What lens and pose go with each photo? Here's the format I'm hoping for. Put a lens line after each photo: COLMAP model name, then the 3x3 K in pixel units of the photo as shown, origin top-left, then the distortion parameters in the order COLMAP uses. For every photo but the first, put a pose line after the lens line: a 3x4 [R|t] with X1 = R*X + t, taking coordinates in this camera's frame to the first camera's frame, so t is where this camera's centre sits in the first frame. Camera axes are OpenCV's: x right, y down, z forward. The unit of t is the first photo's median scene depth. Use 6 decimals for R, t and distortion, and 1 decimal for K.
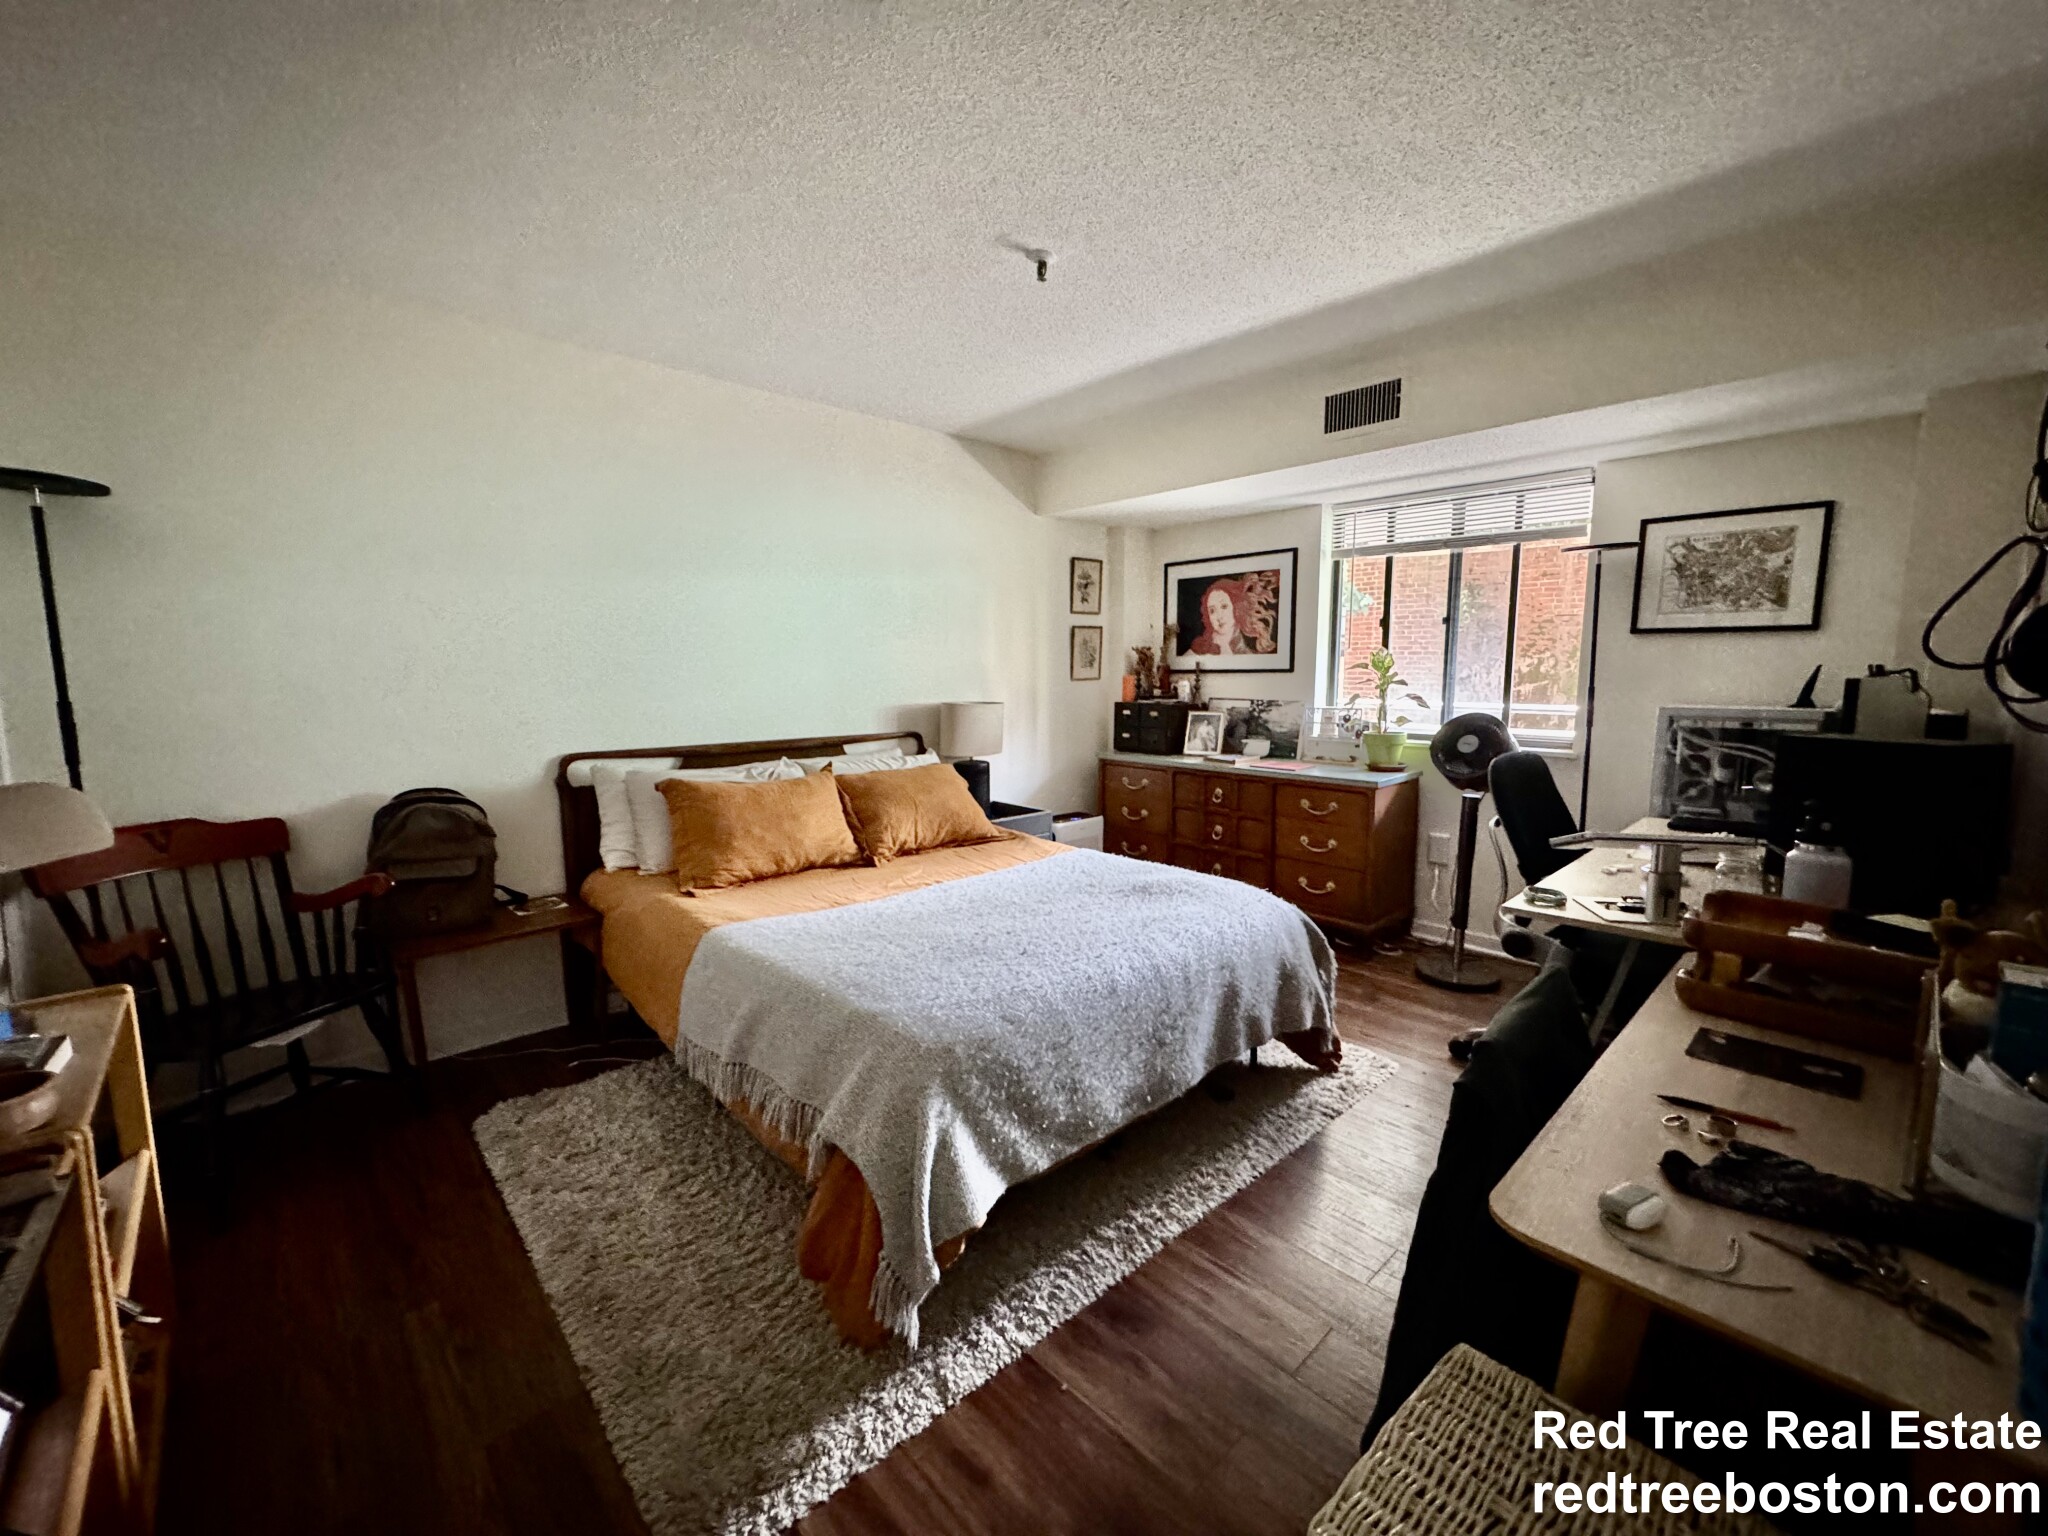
lens RADIAL K [[817.7, 0, 1021.5], [0, 817.7, 767.1], [0, 0, 1]] dist [-0.000889, -0.000574]
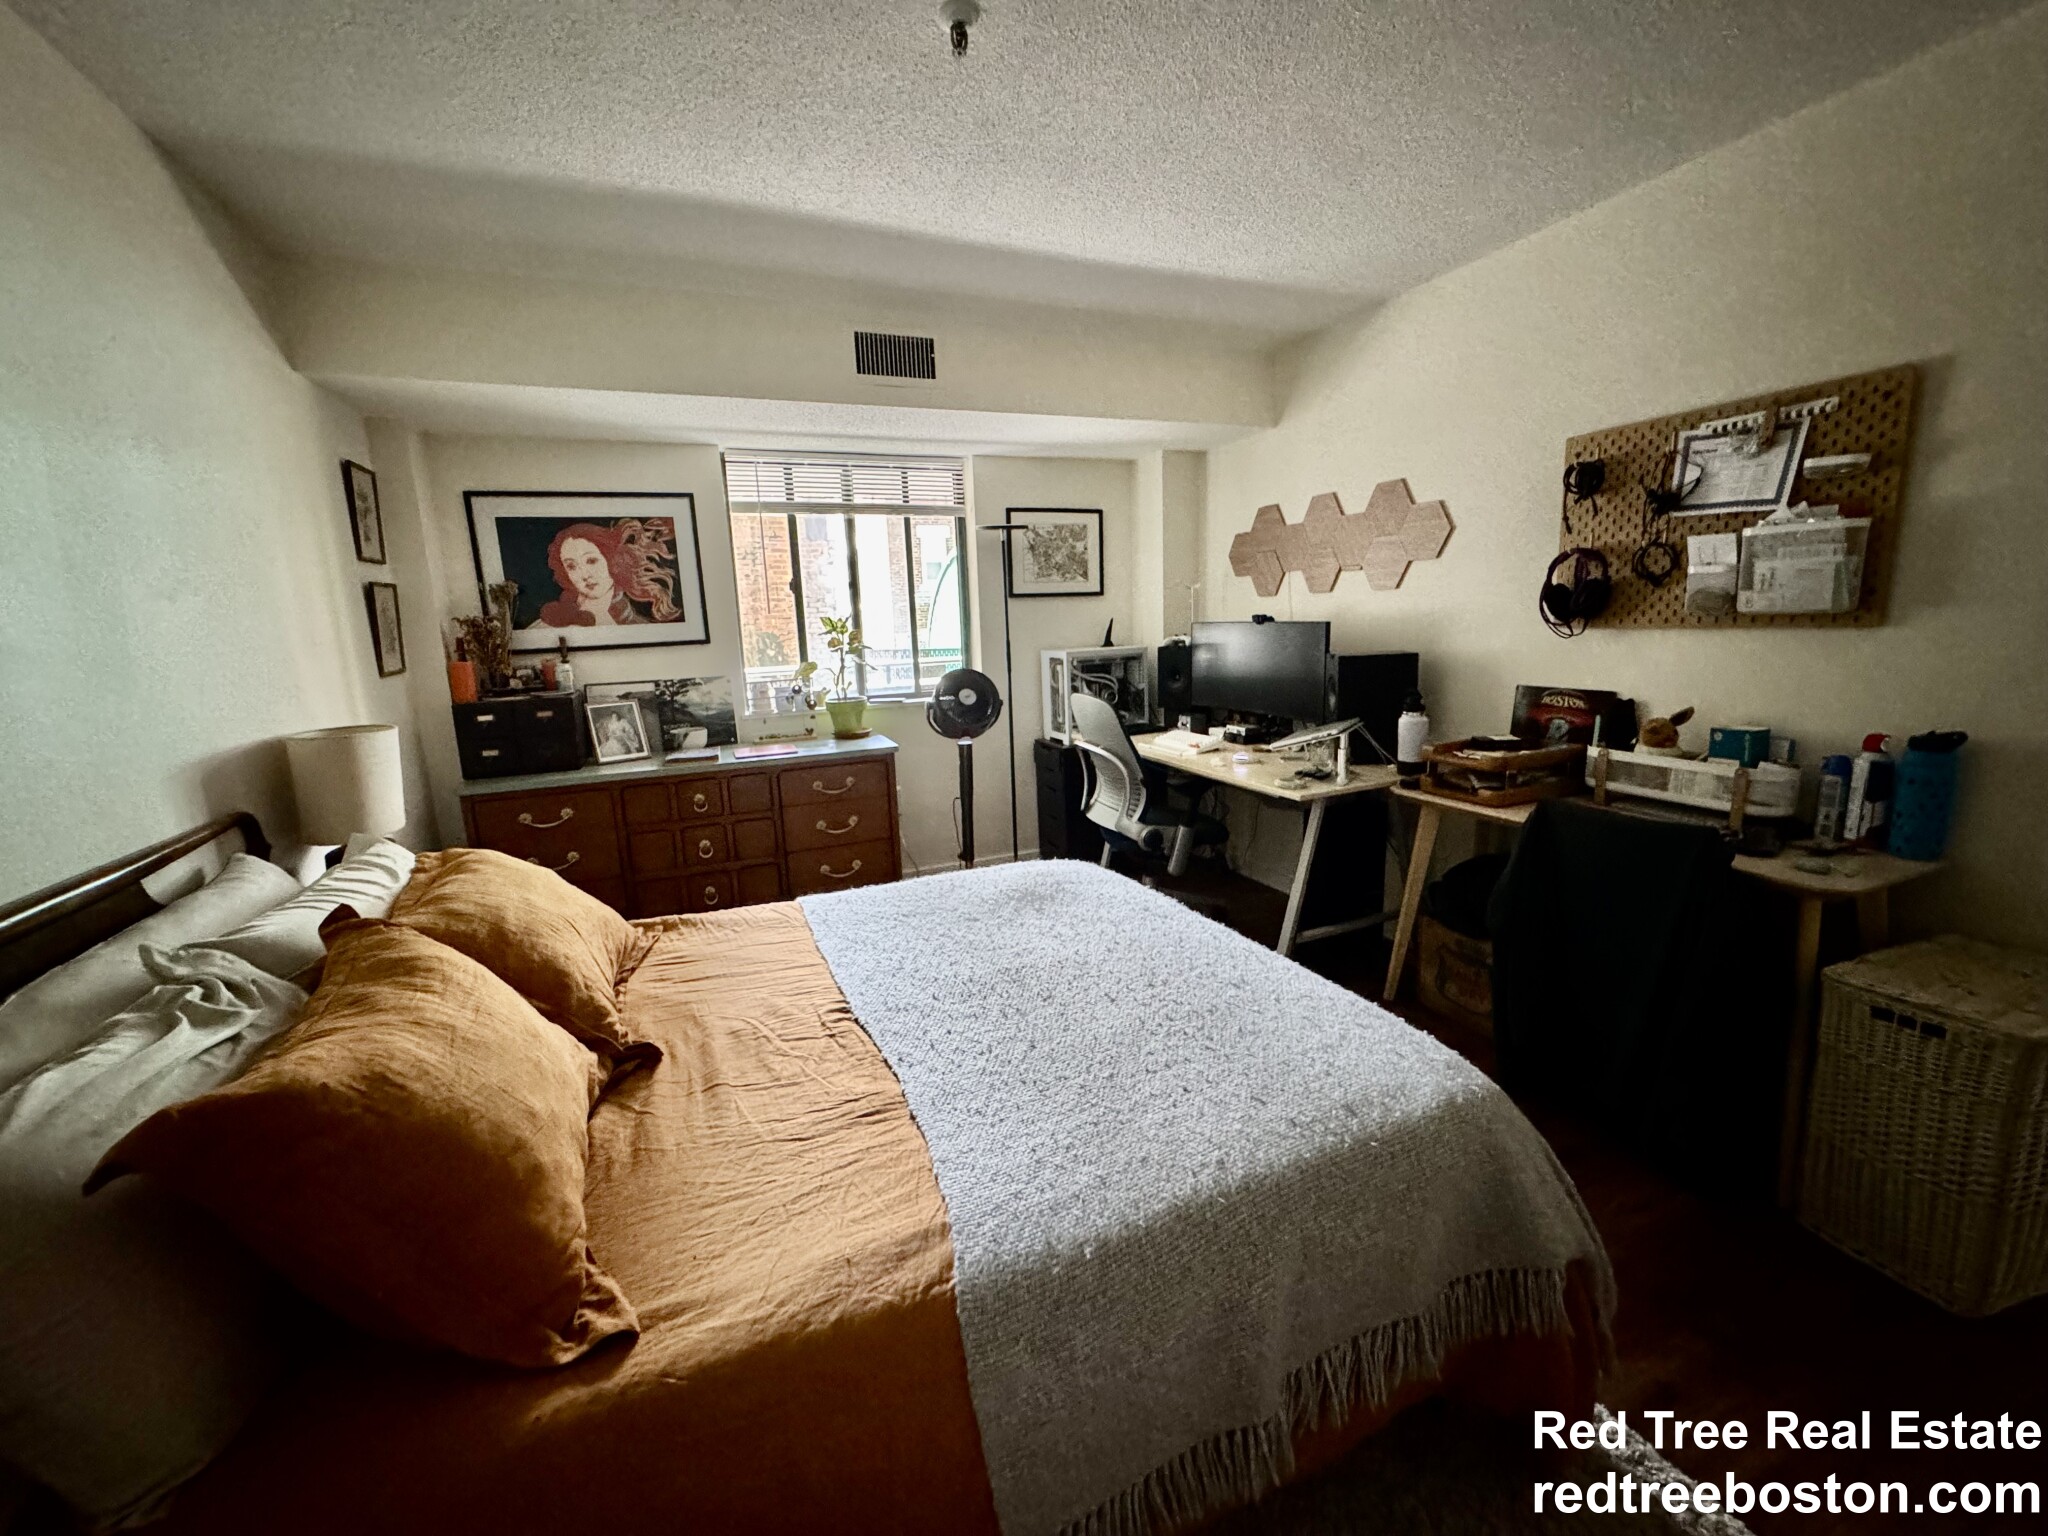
lens RADIAL K [[817.7, 0, 1021.5], [0, 817.7, 767.1], [0, 0, 1]] dist [-0.000889, -0.000574]
pose [[0.351727, -0.184665, 0.917707, -0.351838], [0.152991, 0.978507, 0.138263, -0.058159], [-0.923516, 0.091771, 0.372420, 0.396615]]
